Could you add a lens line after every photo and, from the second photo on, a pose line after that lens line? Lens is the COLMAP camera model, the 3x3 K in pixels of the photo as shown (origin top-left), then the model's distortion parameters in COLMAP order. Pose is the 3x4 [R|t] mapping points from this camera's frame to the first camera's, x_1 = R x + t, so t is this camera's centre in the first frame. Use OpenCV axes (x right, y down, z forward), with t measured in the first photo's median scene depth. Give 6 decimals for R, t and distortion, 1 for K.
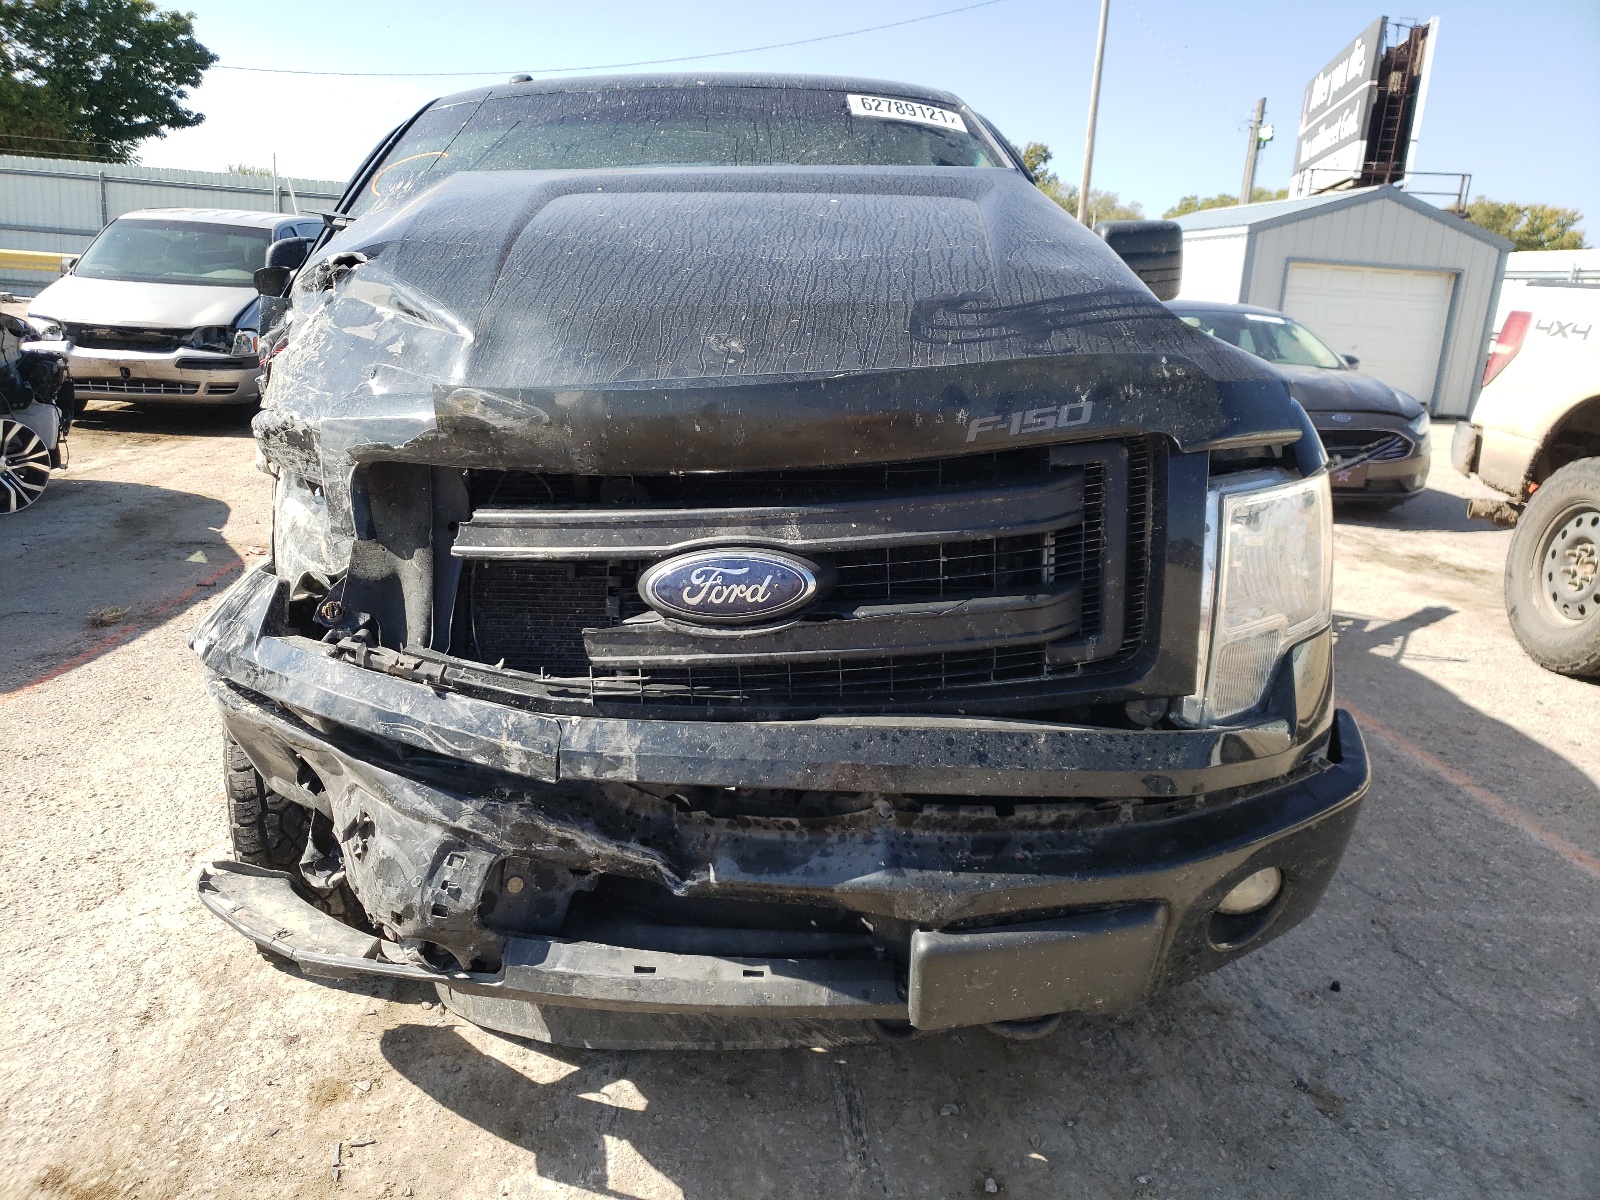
lens RADIAL K [[1213.1, 0, 785.9], [0, 1213.1, 601.6], [0, 0, 1]] dist [0.017165, 0.008741]
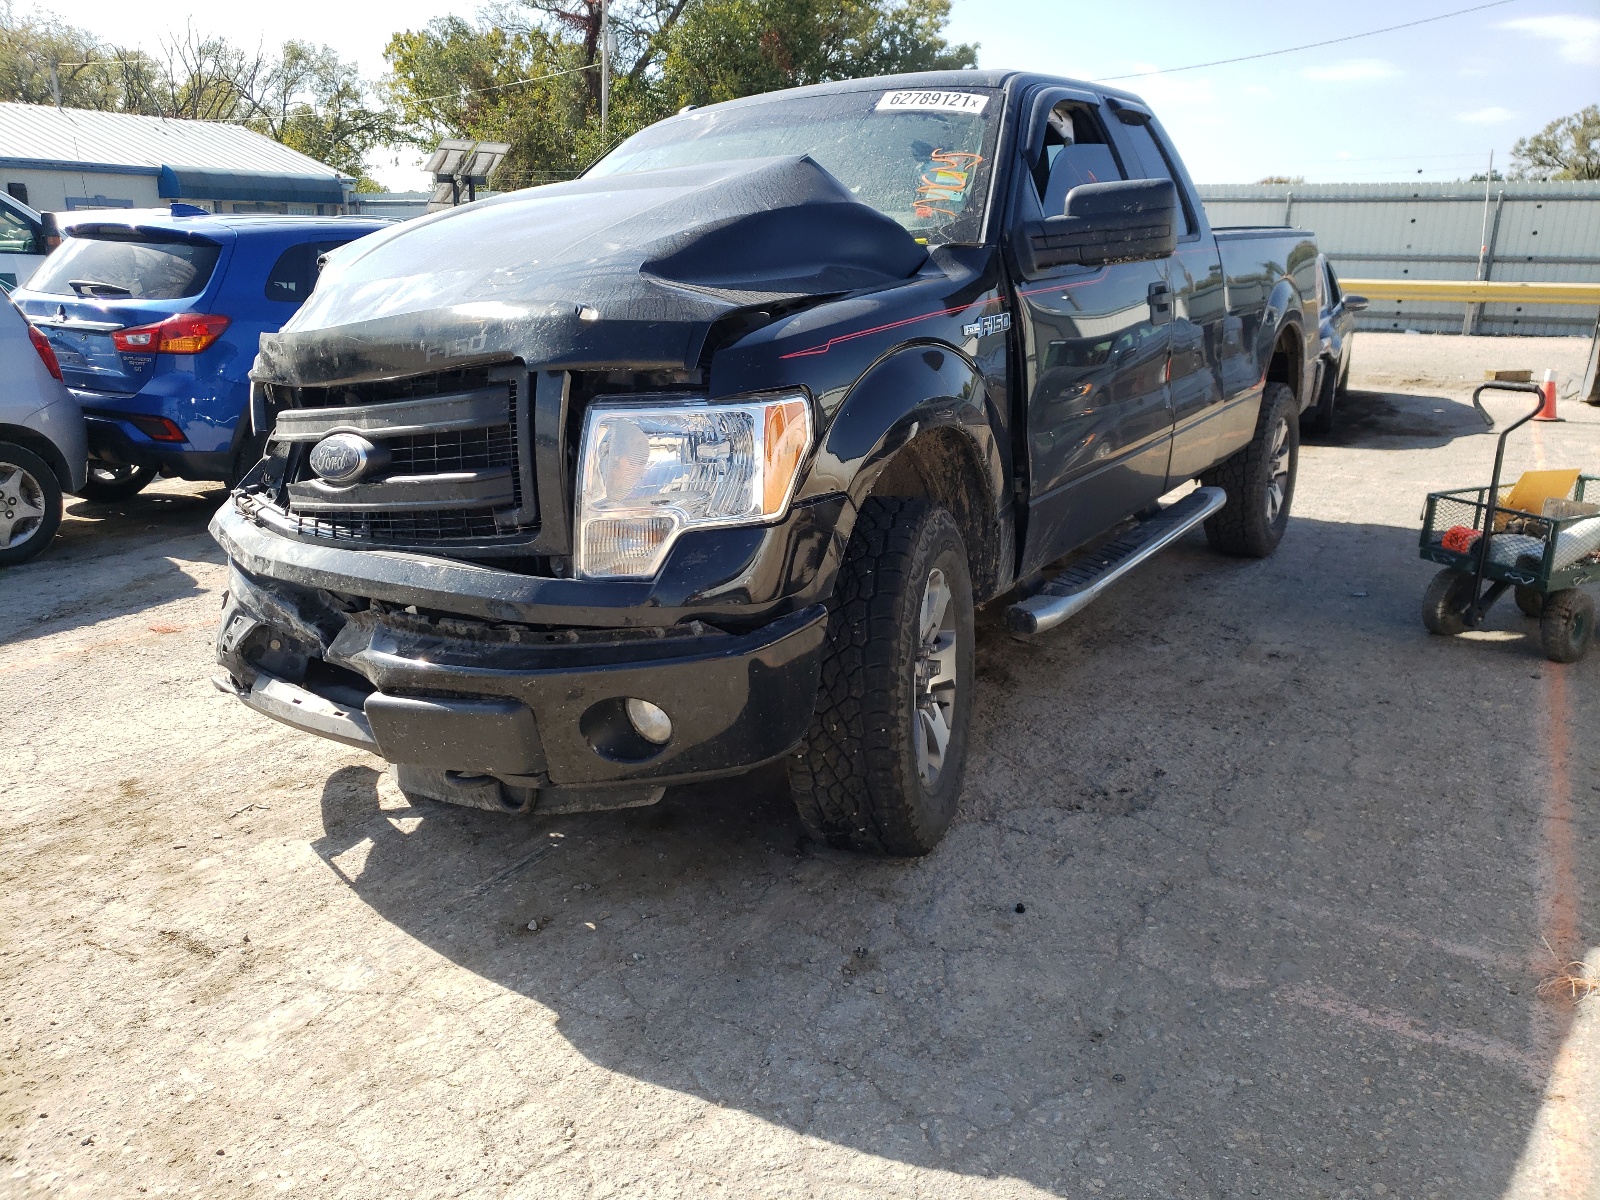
lens RADIAL K [[1213.1, 0, 797.0], [0, 1213.1, 592.8], [0, 0, 1]] dist [0.017165, 0.008741]
pose [[0.839306, 0.097958, -0.534761, 1.229942], [-0.099716, 0.994684, 0.025703, 0.056464], [0.534436, 0.031752, 0.844612, 0.010473]]
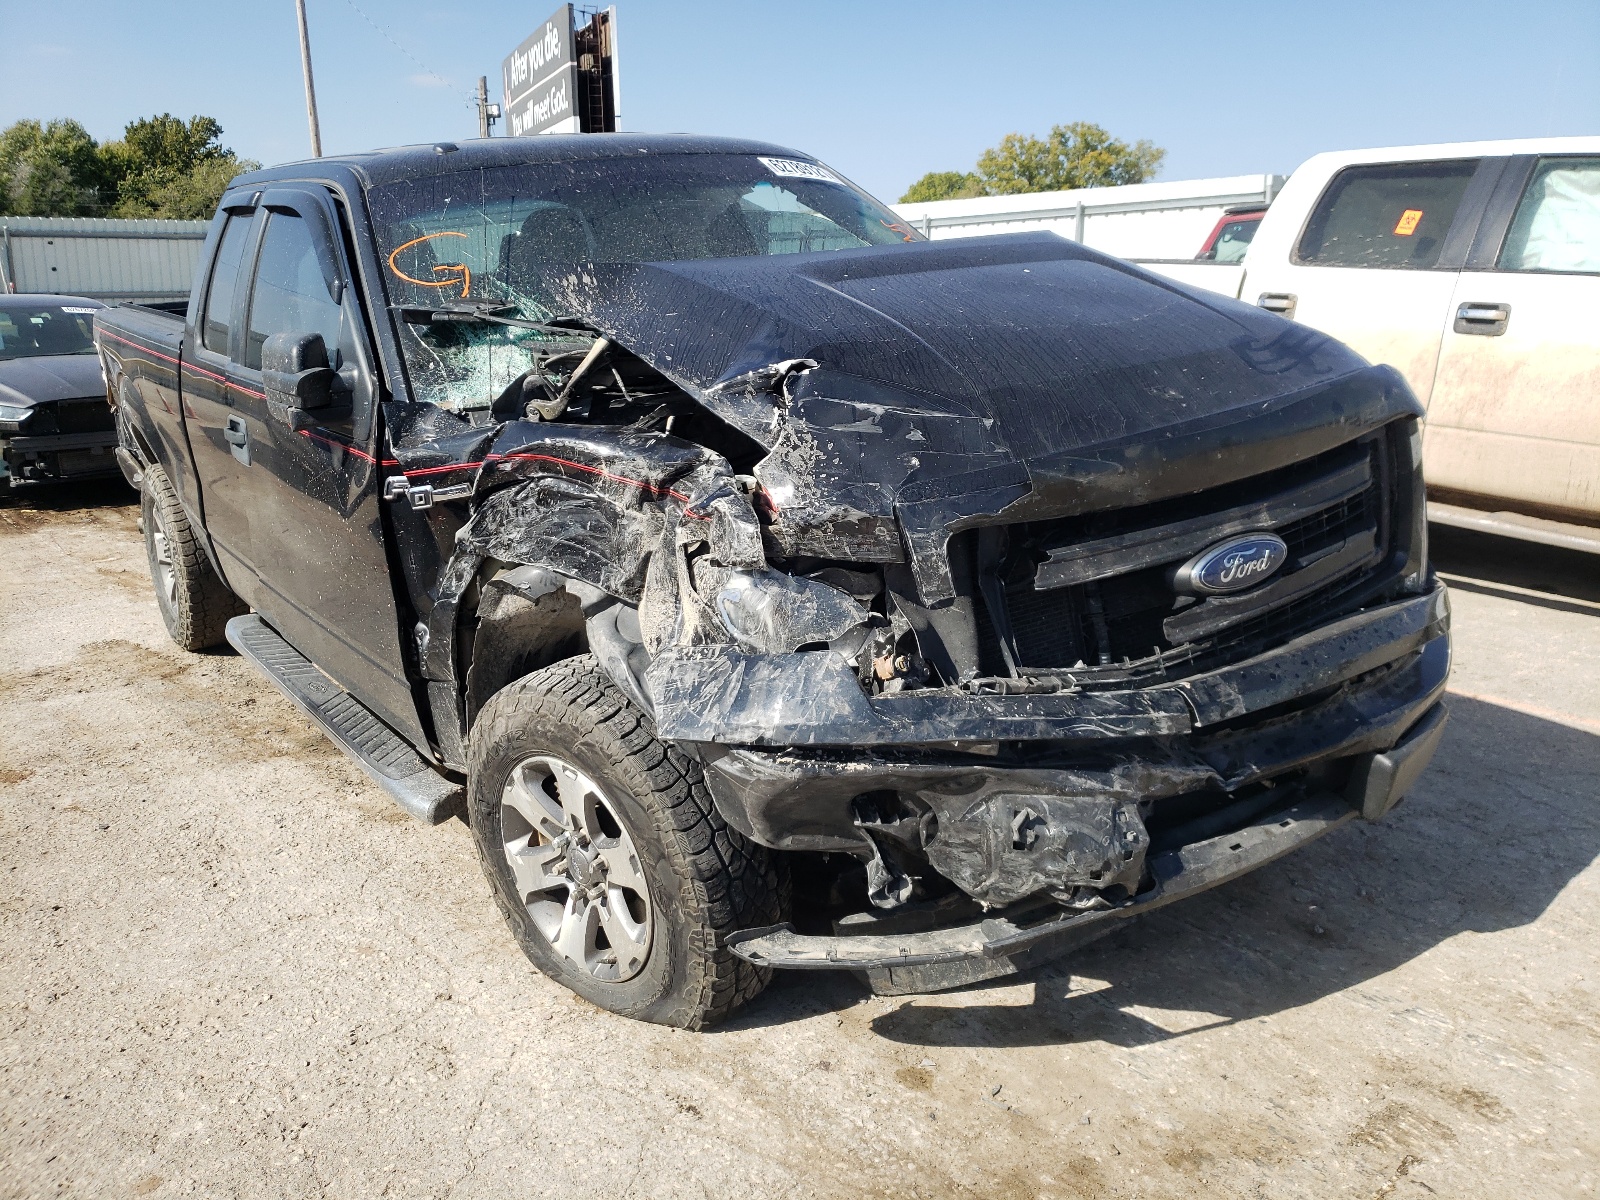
lens RADIAL K [[1213.1, 0, 787.9], [0, 1213.1, 589.2], [0, 0, 1]] dist [0.017165, 0.008741]
pose [[0.822440, -0.220993, 0.524170, -1.173593], [0.215097, 0.973854, 0.073089, -0.191650], [-0.526617, 0.052636, 0.848472, 0.073730]]
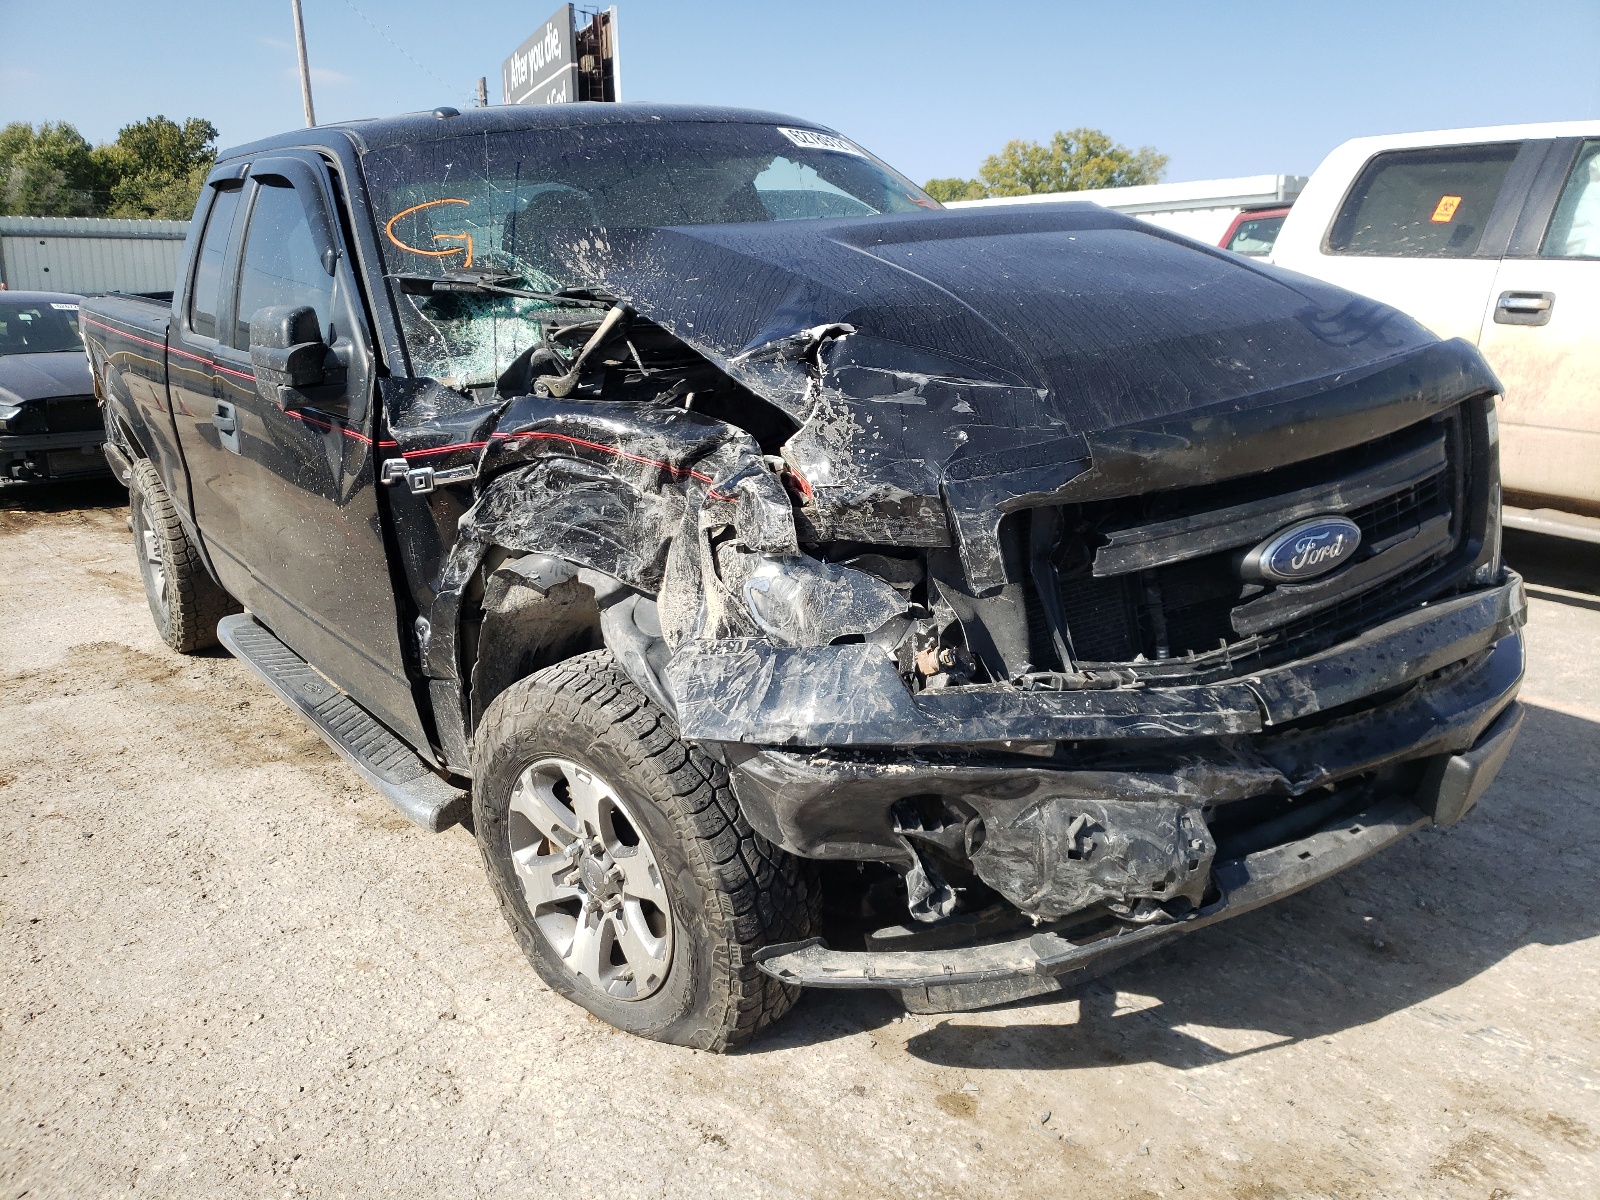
lens RADIAL K [[1213.1, 0, 799.3], [0, 1213.1, 614.8], [0, 0, 1]] dist [0.017165, 0.008741]
pose [[0.818313, -0.228110, 0.527570, -1.148664], [0.213955, 0.972803, 0.088754, -0.170098], [-0.533468, 0.040247, 0.844862, 0.183698]]
